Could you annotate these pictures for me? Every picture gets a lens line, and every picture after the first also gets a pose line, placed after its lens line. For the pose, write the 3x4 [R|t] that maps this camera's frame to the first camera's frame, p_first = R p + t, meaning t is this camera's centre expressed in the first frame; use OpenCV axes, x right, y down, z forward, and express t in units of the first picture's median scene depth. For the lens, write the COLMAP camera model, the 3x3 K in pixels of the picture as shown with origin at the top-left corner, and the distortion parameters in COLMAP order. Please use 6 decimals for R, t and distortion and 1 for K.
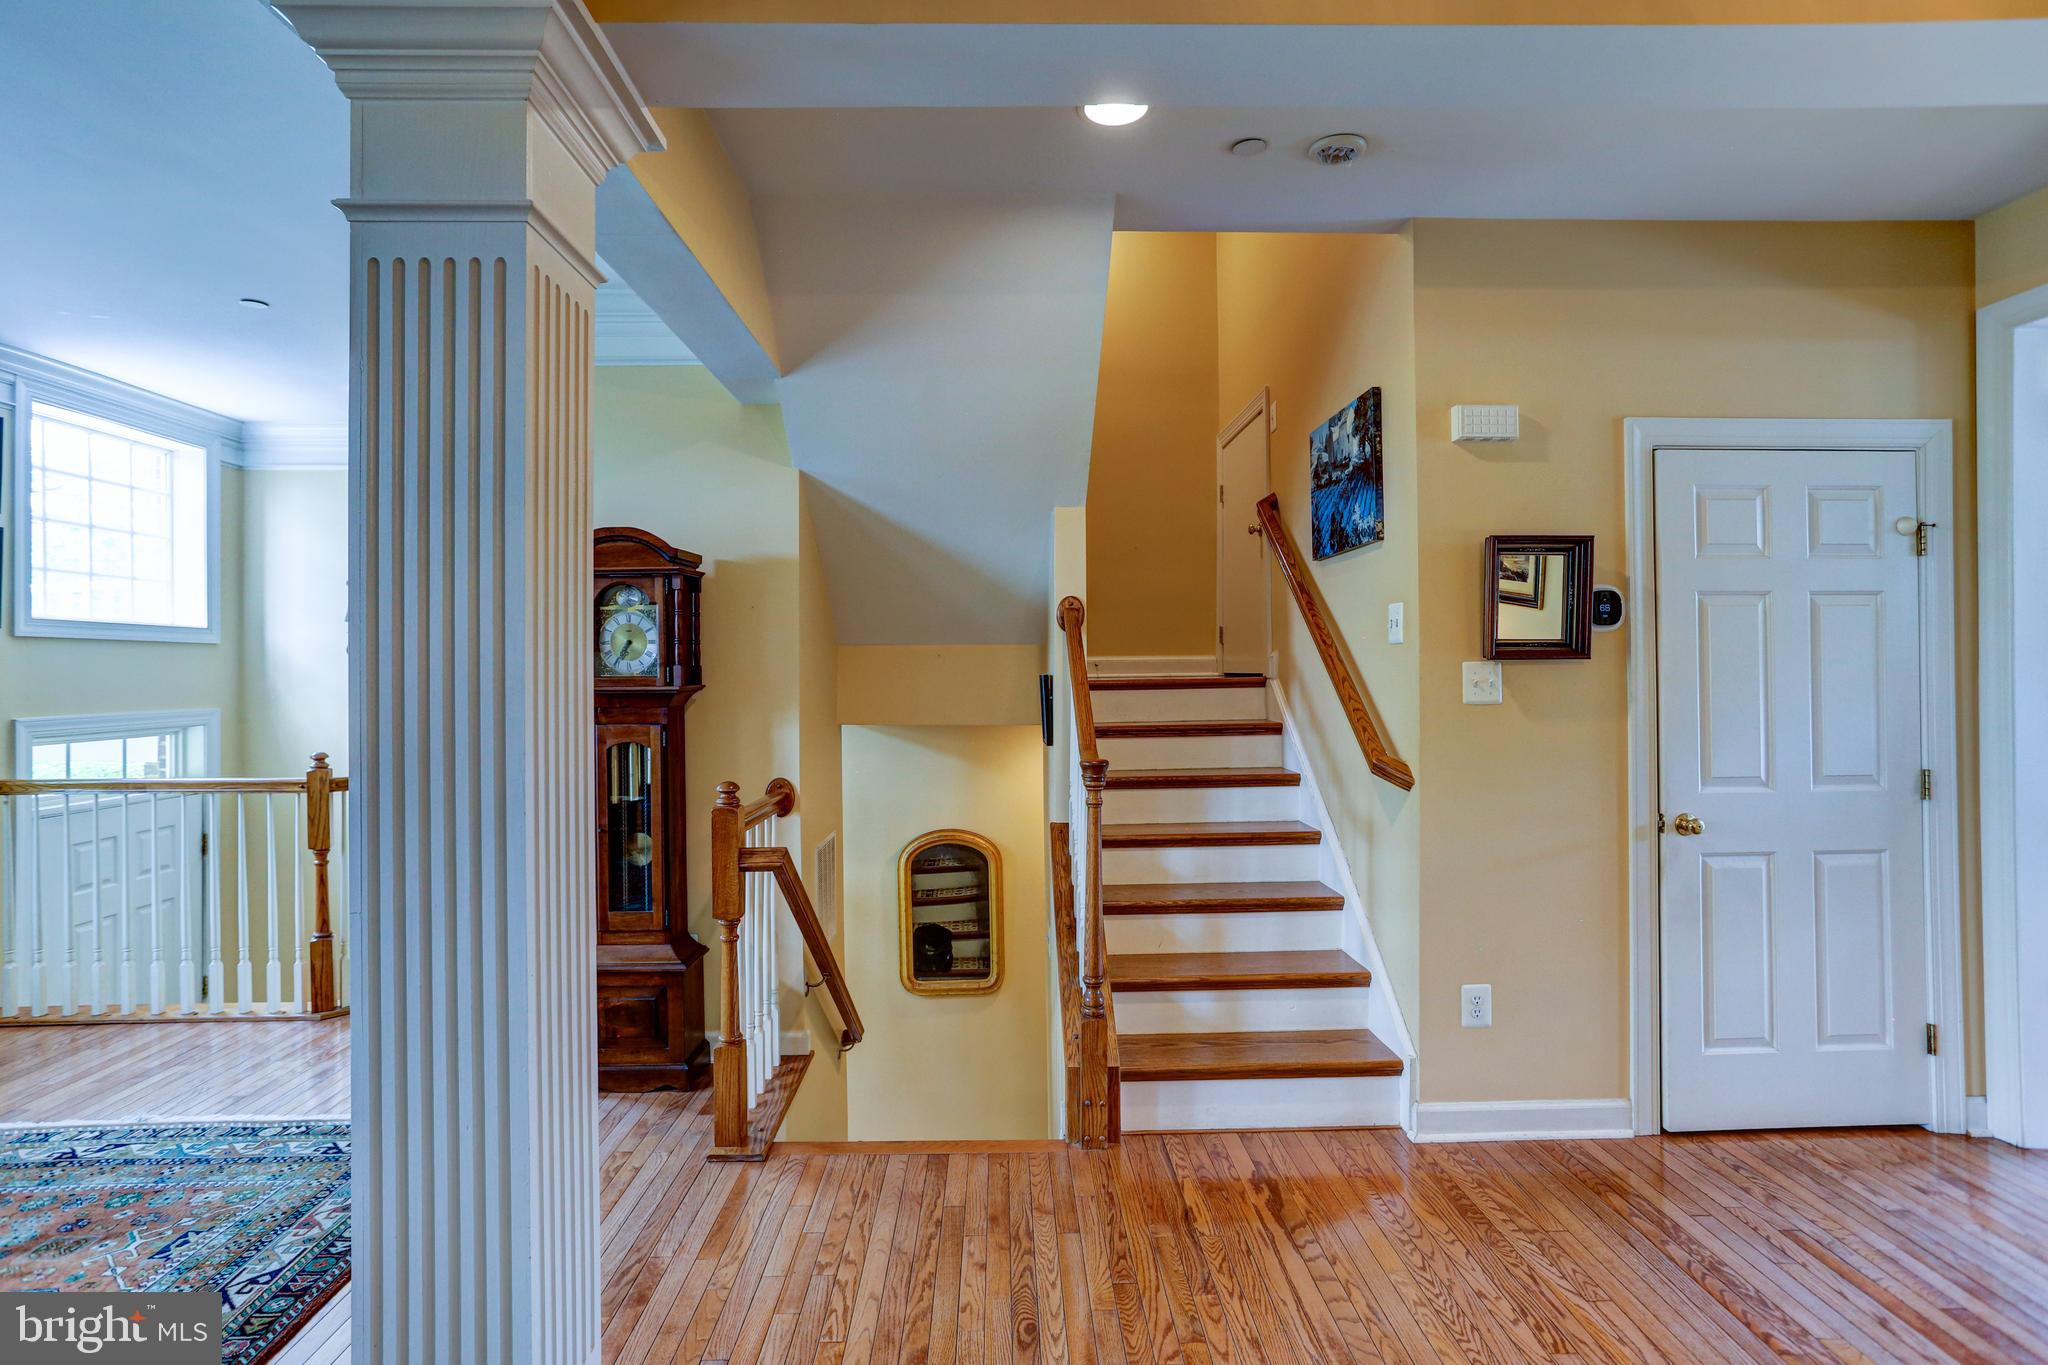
lens RADIAL K [[1009.9, 0, 1017.1], [0, 1009.9, 666.4], [0, 0, 1]] dist [-0.048151, 0.037722]
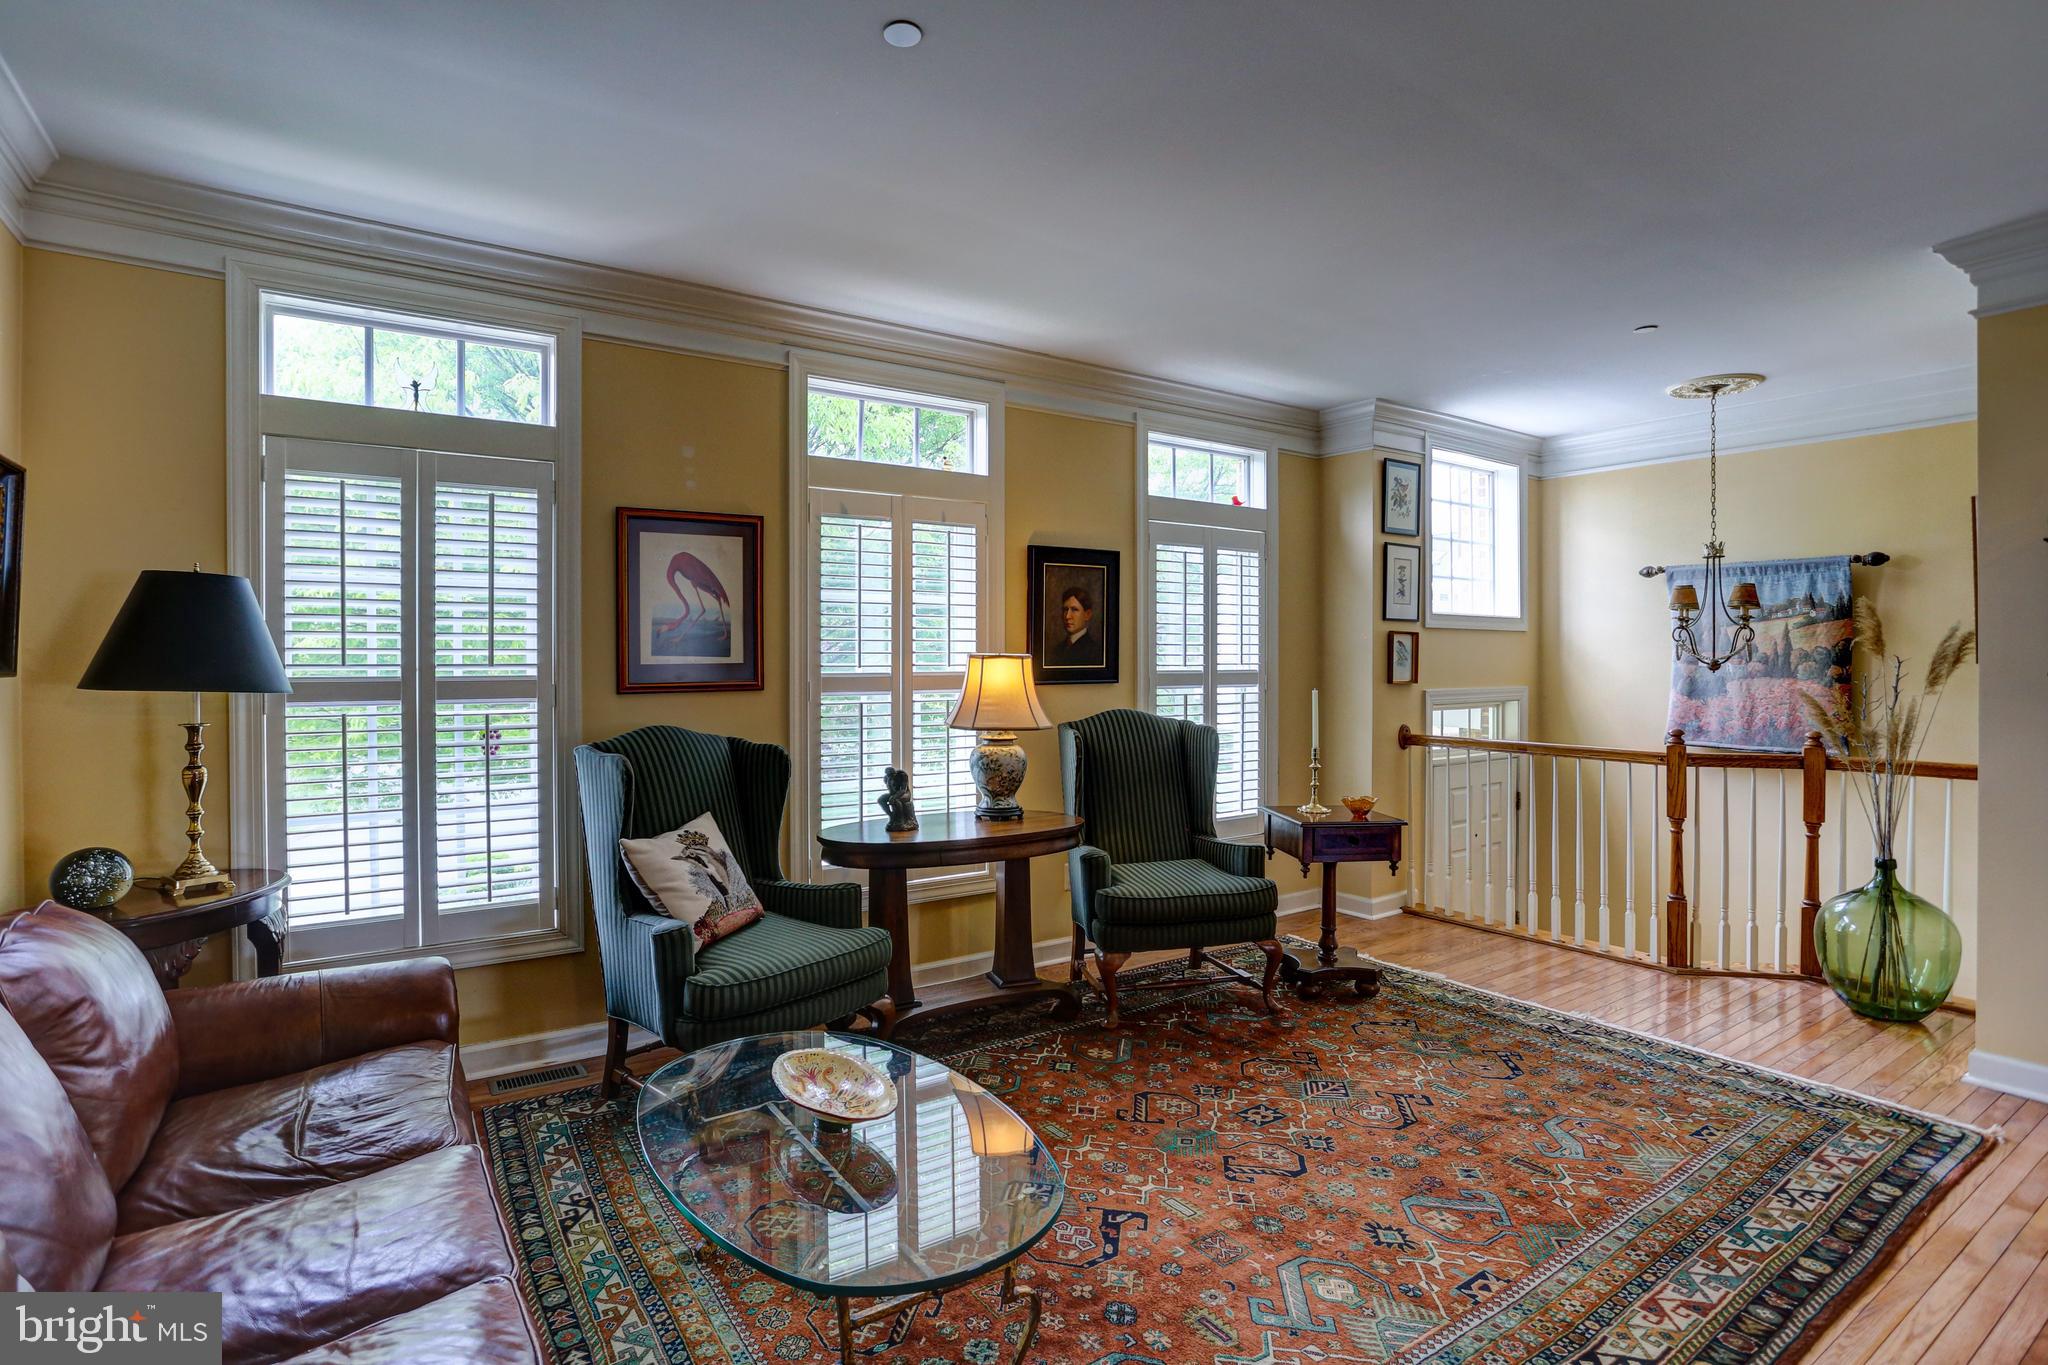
lens RADIAL K [[1023.0, 0, 1019.6], [0, 1023.0, 666.0], [0, 0, 1]] dist [-0.054375, 0.027249]
pose [[0.548996, 0.010642, -0.835757, -0.180479], [0.001592, 0.999904, 0.013779, 0.001108], [0.835823, -0.008895, 0.548926, -0.203091]]
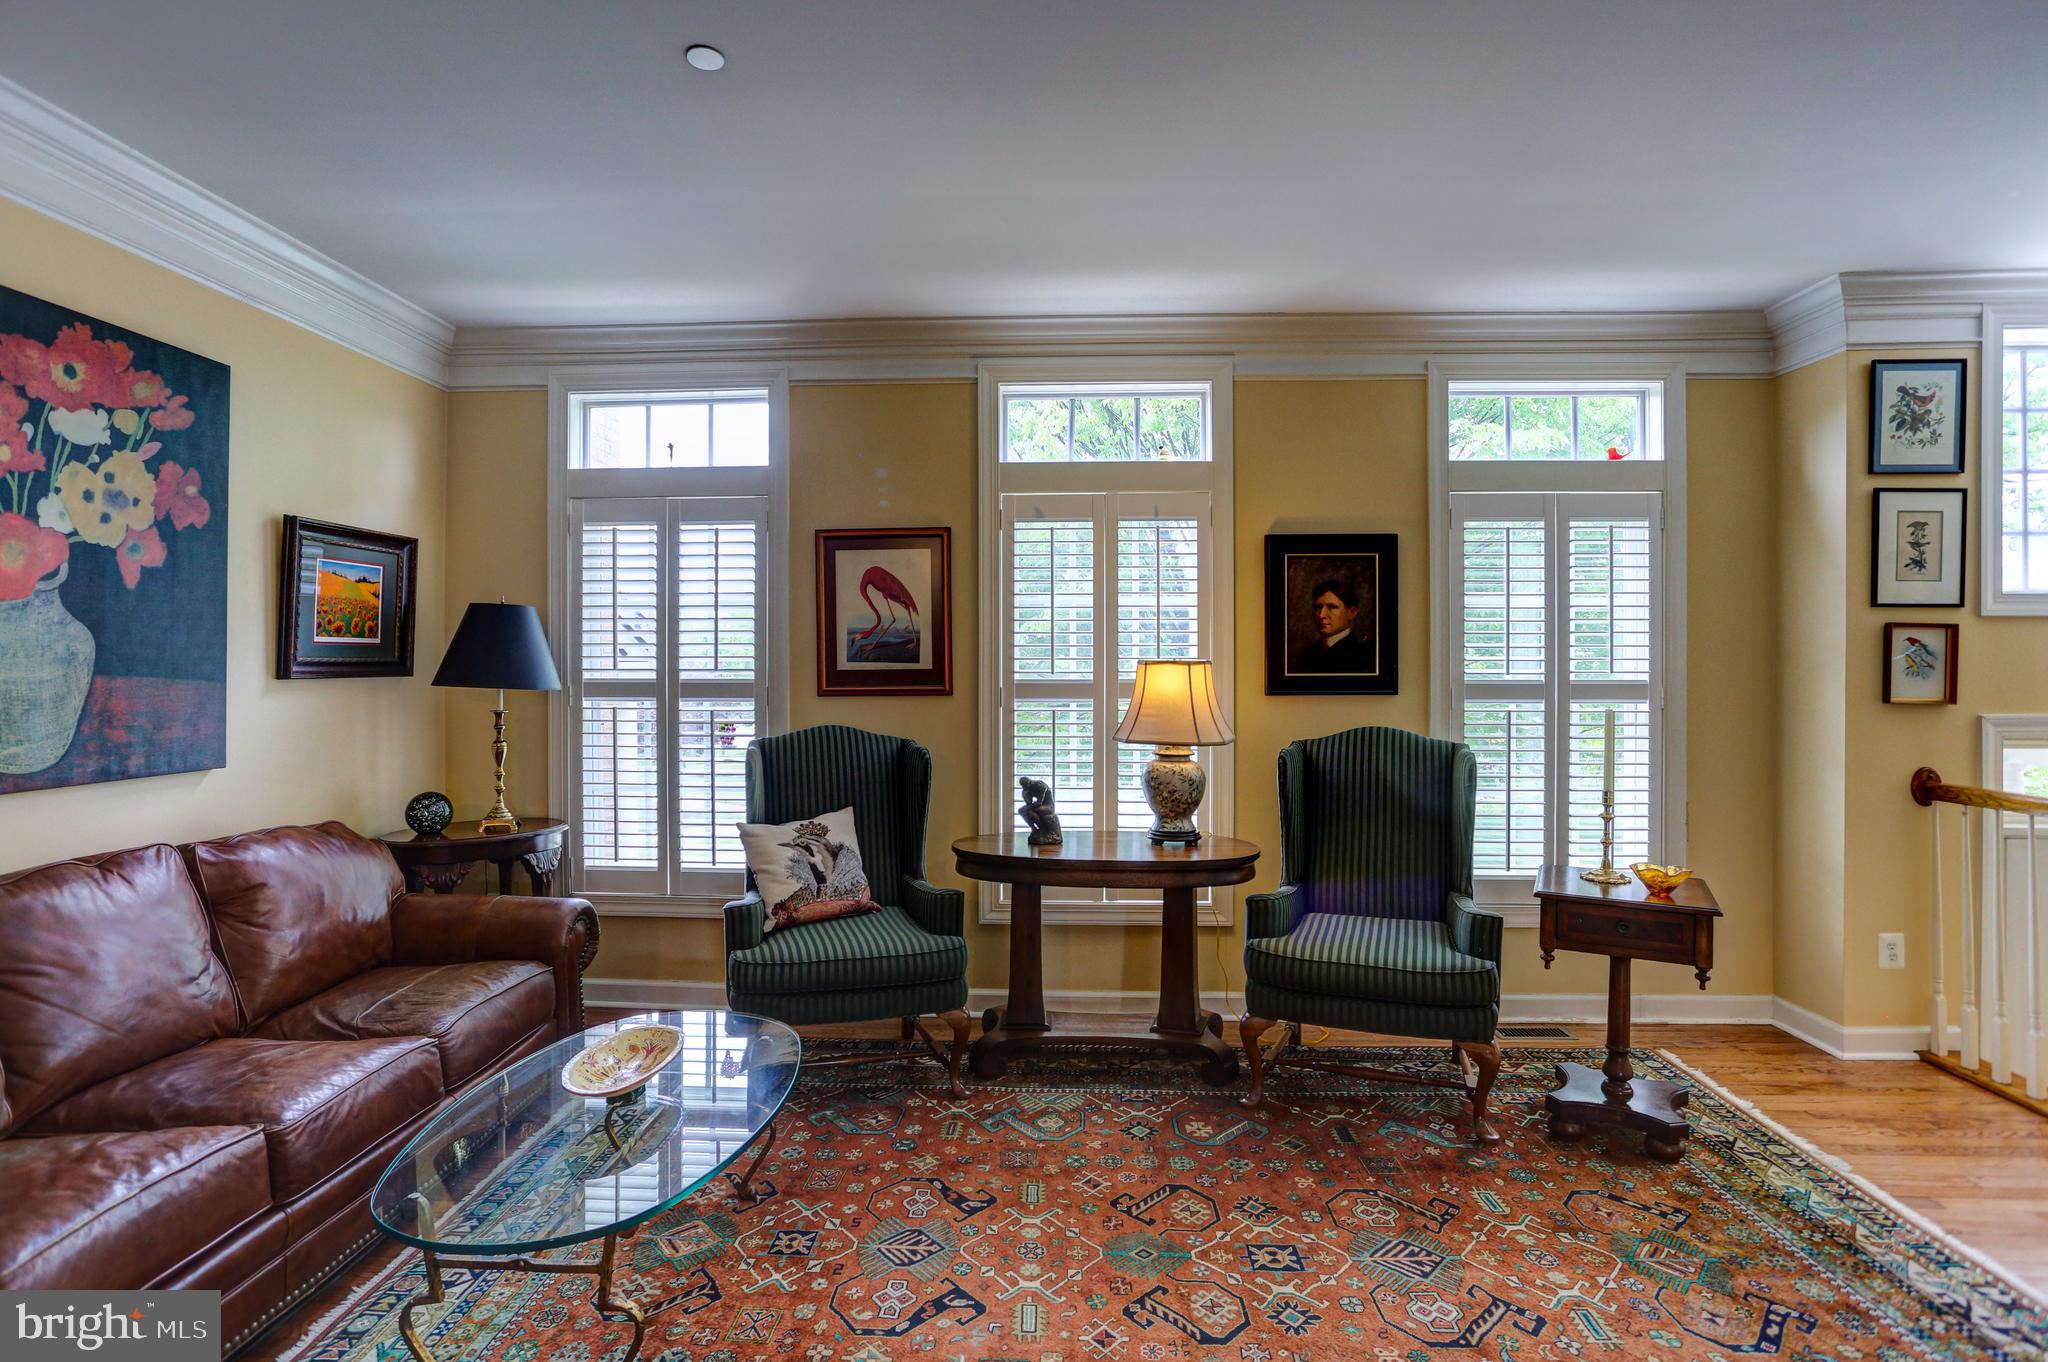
lens RADIAL K [[1023.0, 0, 1019.6], [0, 1023.0, 664.5], [0, 0, 1]] dist [-0.054375, 0.027249]
pose [[-0.063363, 0.004539, -0.997980, -0.123306], [0.004761, 0.999980, 0.004246, 0.002937], [0.997979, -0.004482, -0.063383, 0.260769]]
